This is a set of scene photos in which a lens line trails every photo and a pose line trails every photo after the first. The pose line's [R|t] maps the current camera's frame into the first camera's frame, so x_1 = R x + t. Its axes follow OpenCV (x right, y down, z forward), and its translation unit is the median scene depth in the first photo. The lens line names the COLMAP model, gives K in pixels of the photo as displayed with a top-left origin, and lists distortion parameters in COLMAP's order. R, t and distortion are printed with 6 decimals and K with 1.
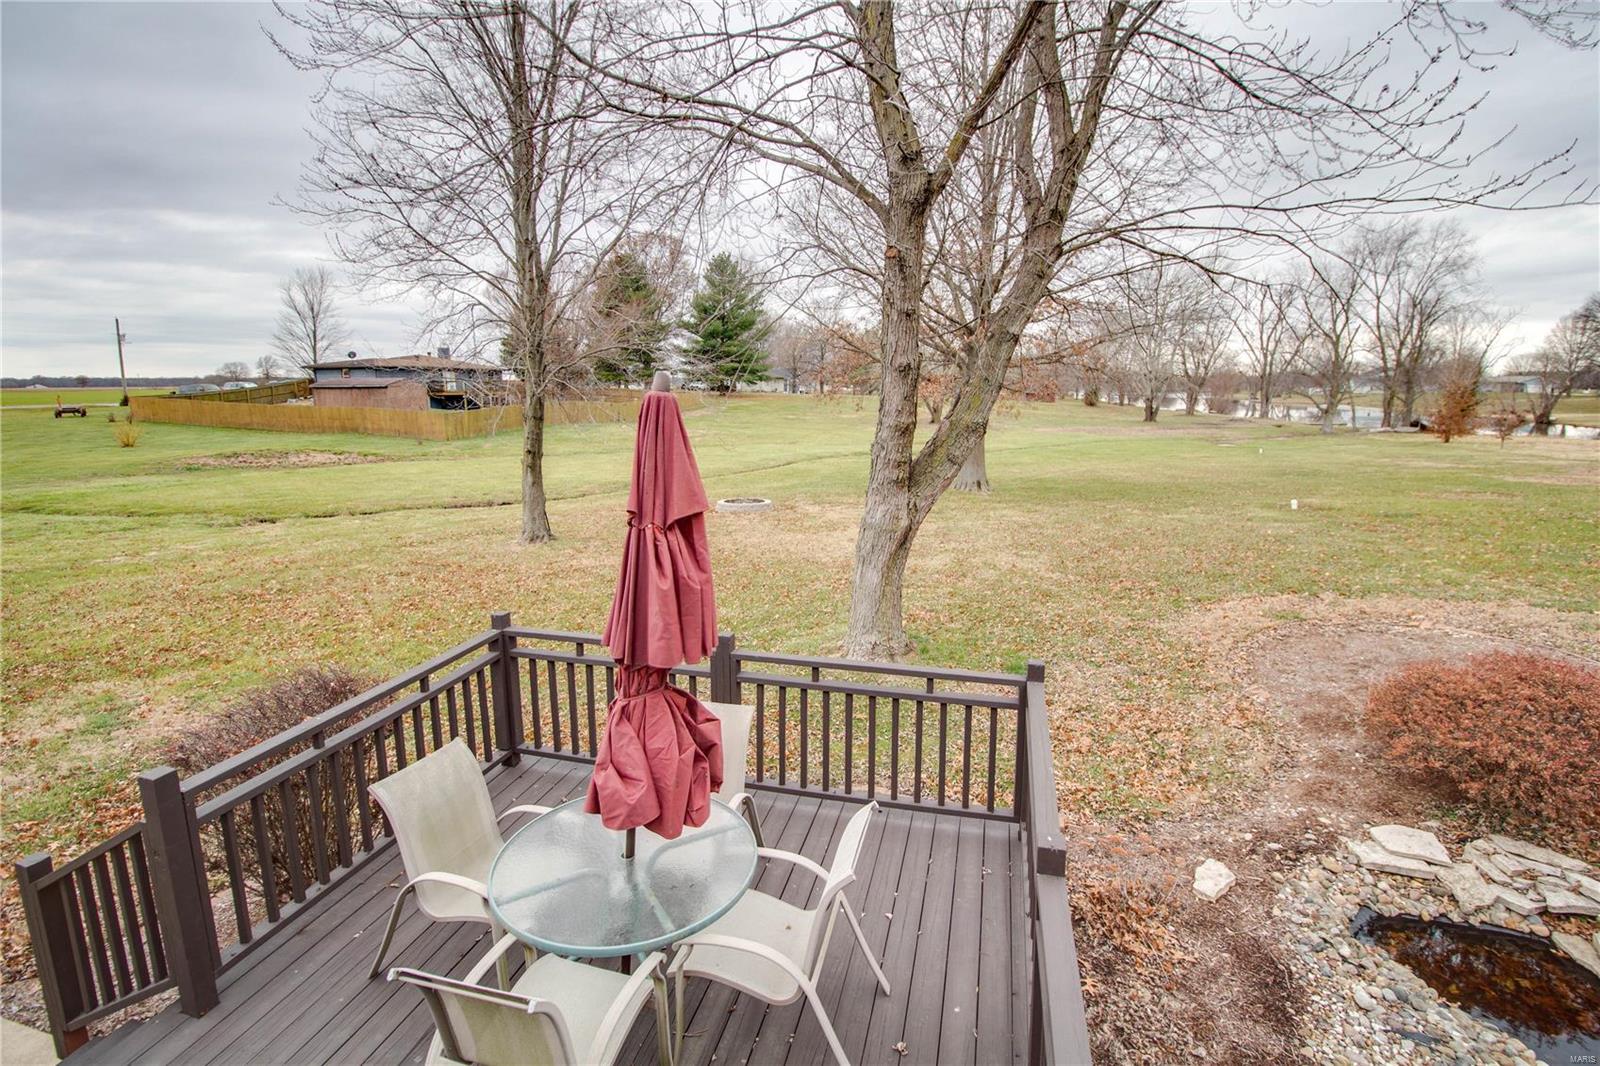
lens RADIAL K [[750.0, 0, 814.3], [0, 750.0, 510.6], [0, 0, 1]] dist [0.000441, -0.012215]
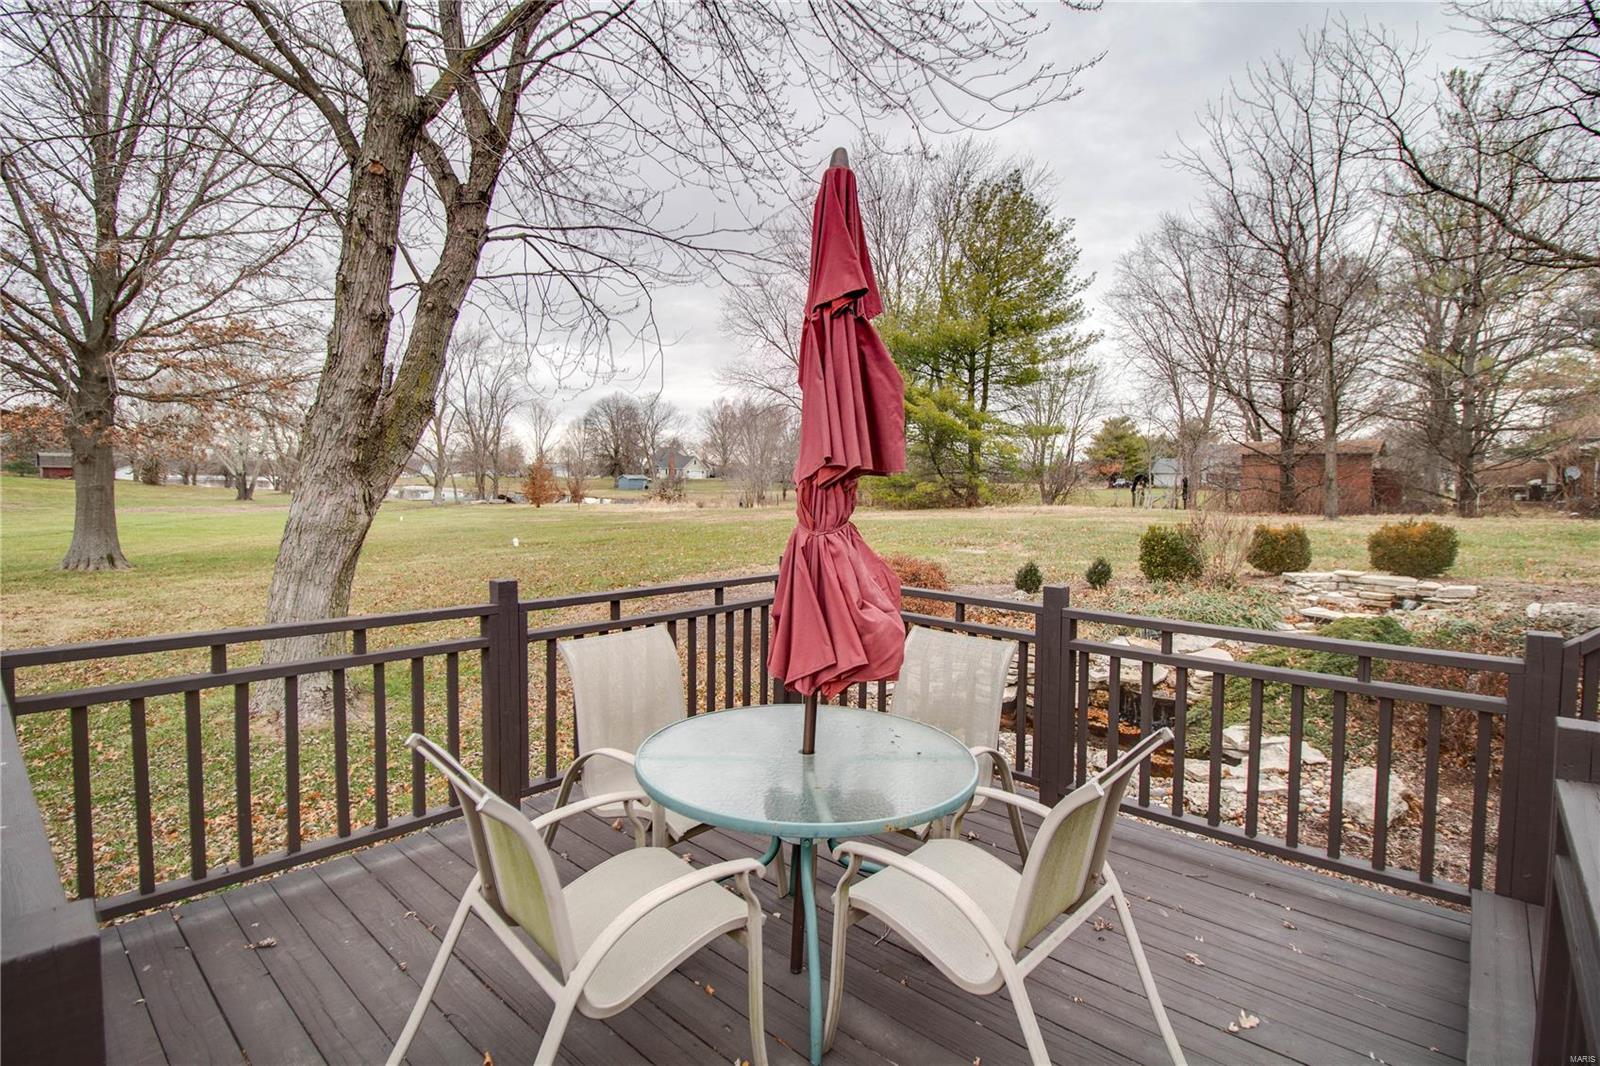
lens RADIAL K [[764.6, 0, 800.4], [0, 764.6, 502.8], [0, 0, 1]] dist [0.006065, -0.016259]
pose [[0.469670, -0.017707, 0.882664, -0.055980], [0.127257, 0.990715, -0.047839, 0.014617], [-0.873622, 0.134794, 0.467563, 0.035877]]
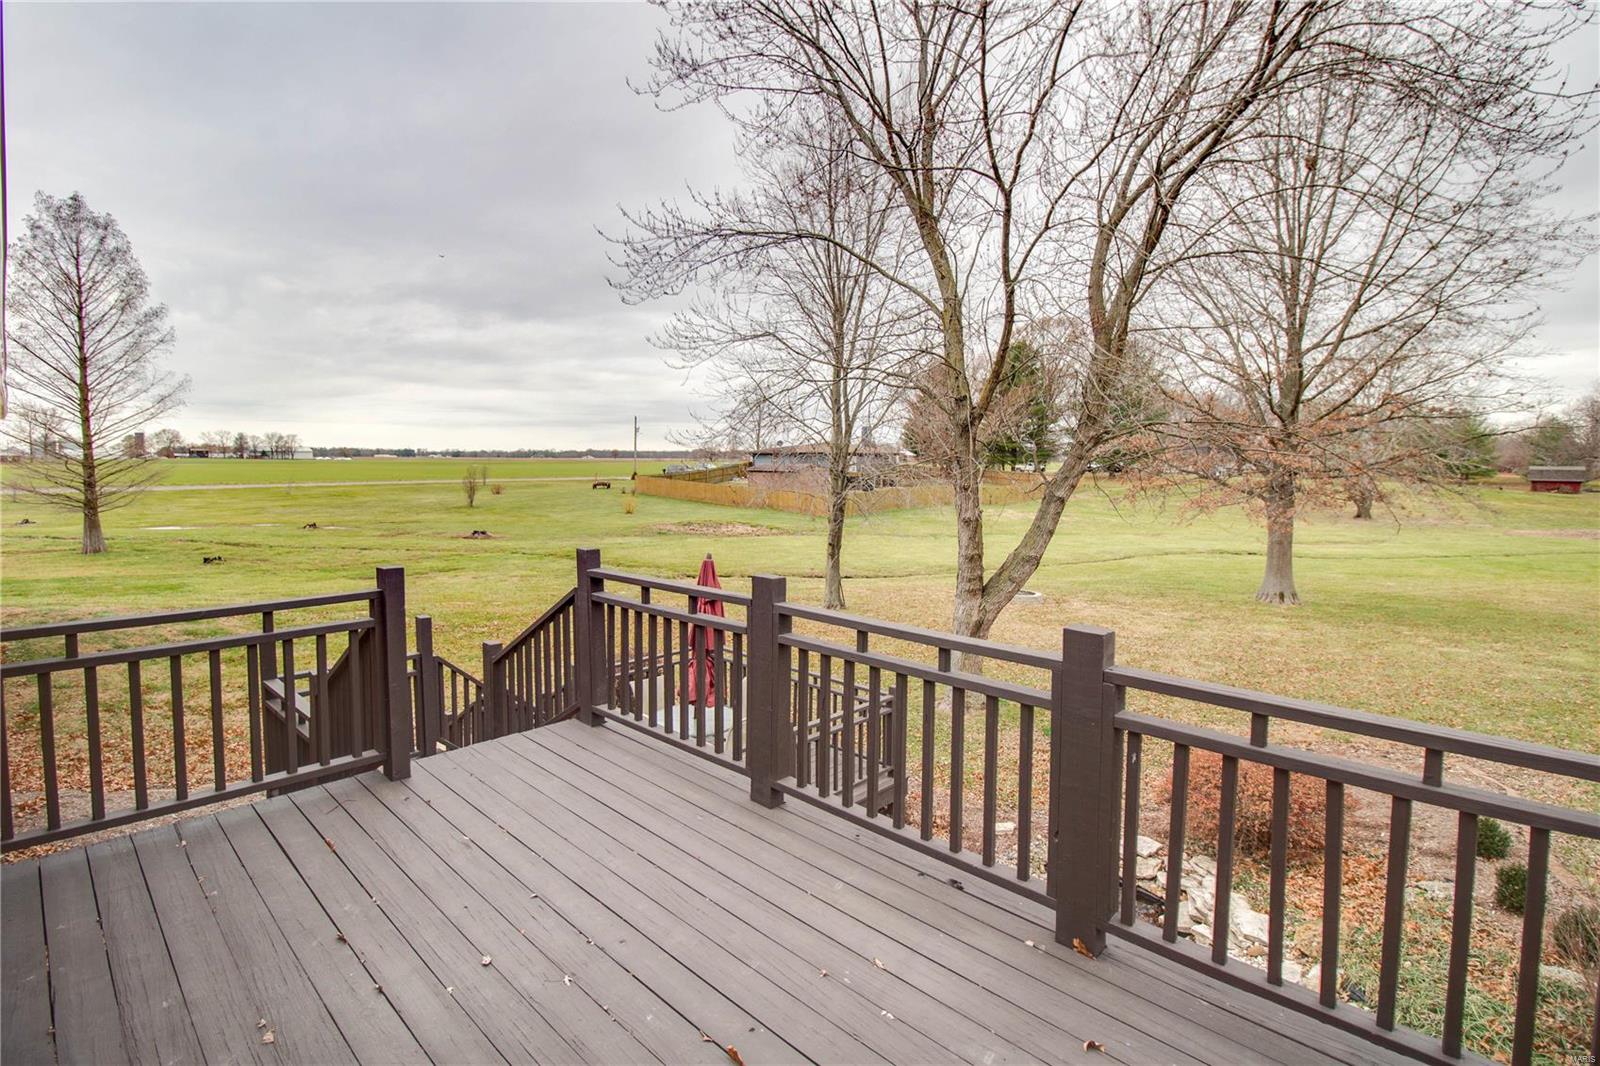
lens RADIAL K [[777.6, 0, 812.6], [0, 777.6, 505.6], [0, 0, 1]] dist [0.000824, -0.015235]
pose [[0.866017, 0.033726, -0.498877, 0.094199], [-0.086480, 0.992789, -0.083008, -0.007965], [0.492480, 0.115029, 0.862689, -0.084465]]
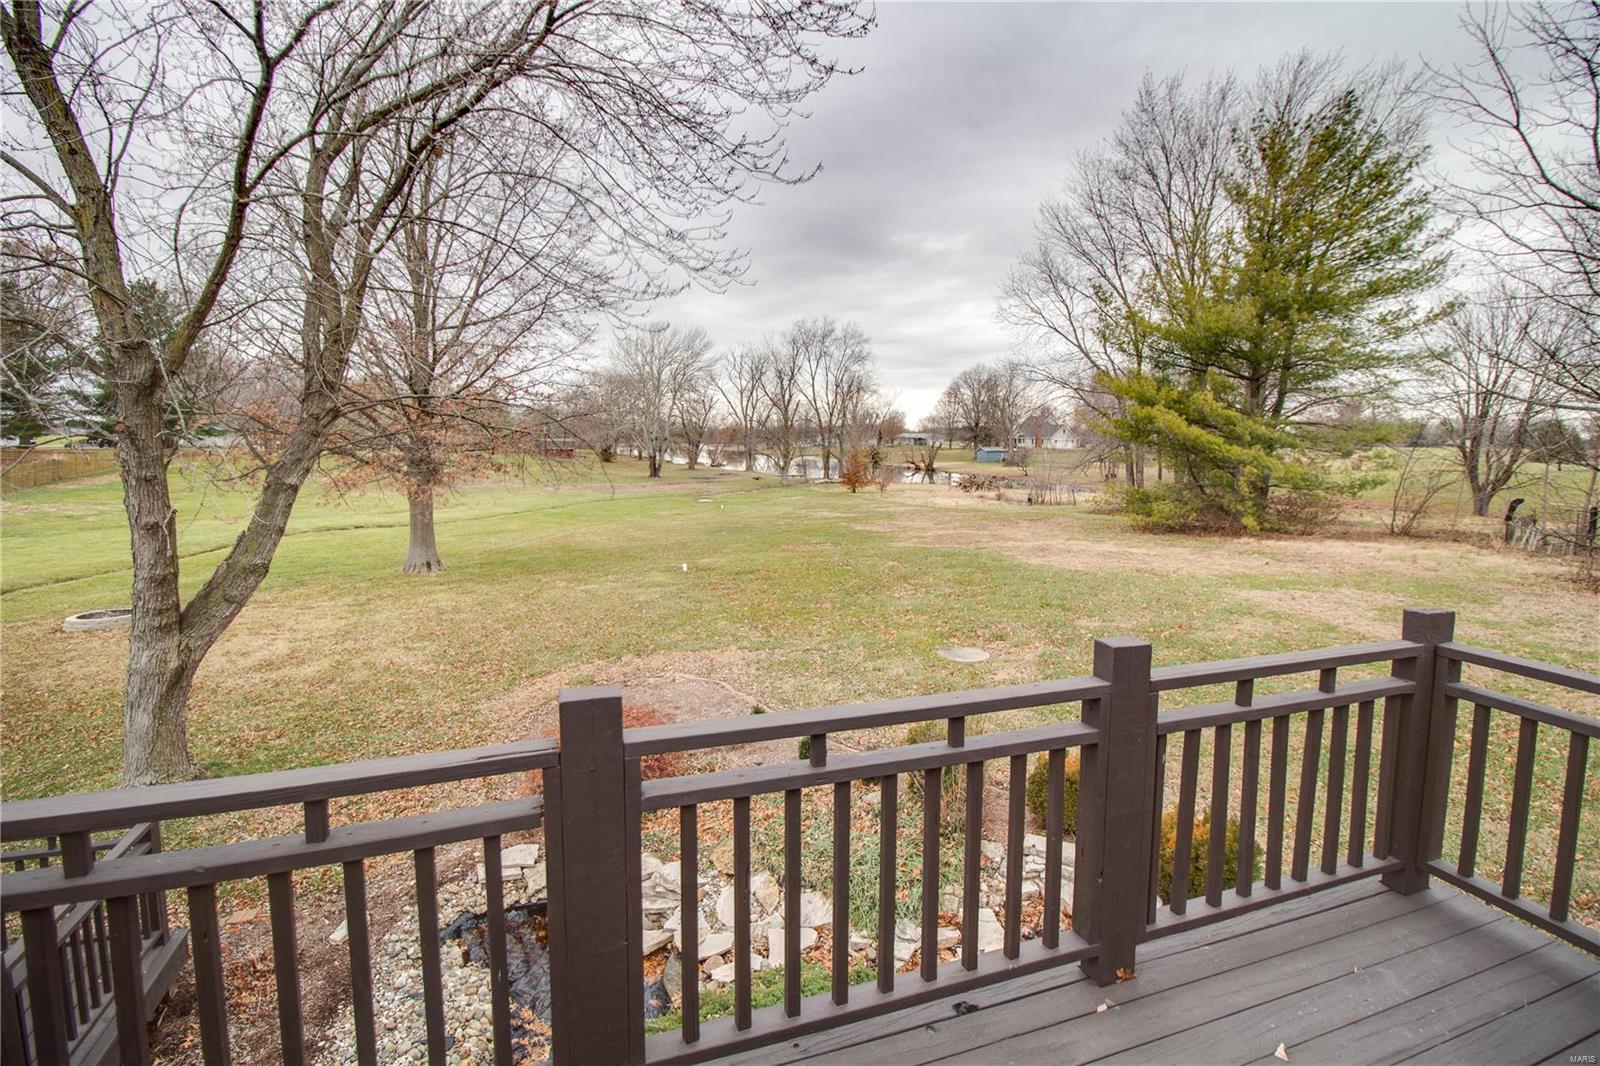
lens RADIAL K [[745.9, 0, 805.4], [0, 745.9, 506.7], [0, 0, 1]] dist [0.000010, -0.011502]
pose [[0.833788, -0.042694, 0.550431, 0.045811], [0.080863, 0.995697, -0.045260, -0.013326], [-0.546130, 0.082247, 0.833653, -0.059451]]
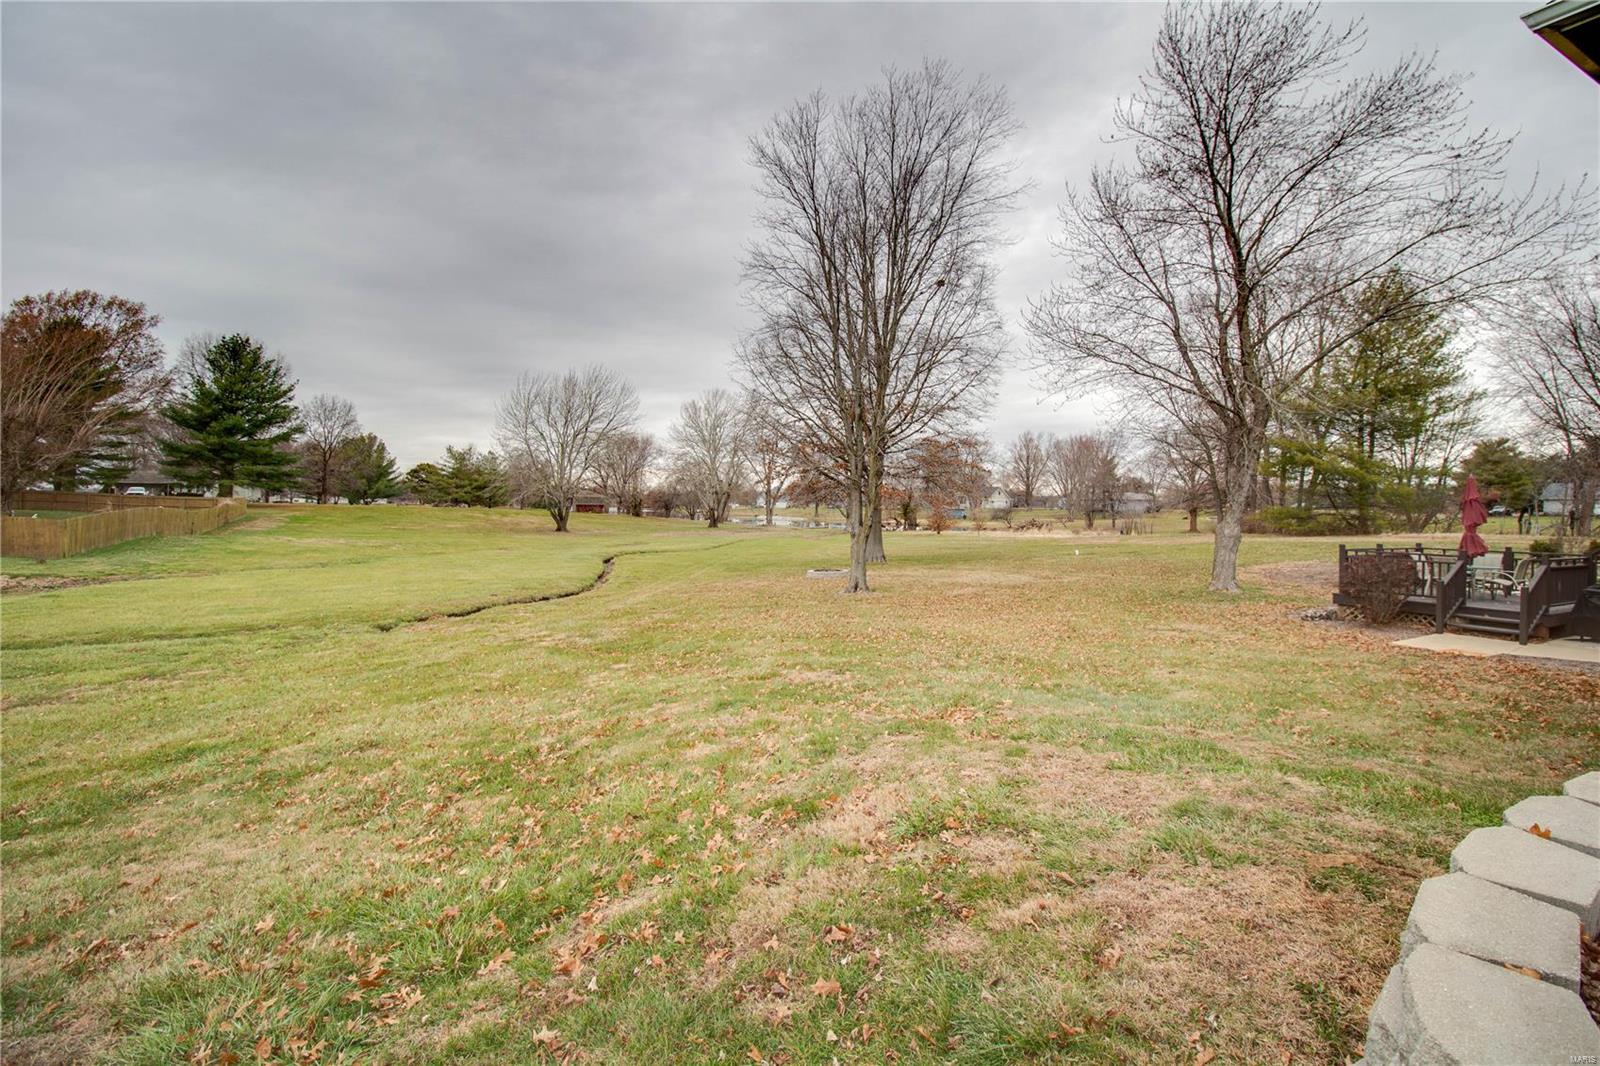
lens RADIAL K [[764.6, 0, 800.4], [0, 764.6, 502.8], [0, 0, 1]] dist [0.006065, -0.016259]
pose [[0.739387, 0.008876, 0.673222, -0.438044], [0.100994, 0.987138, -0.123934, 0.012712], [-0.665663, 0.159626, 0.728980, 0.011314]]
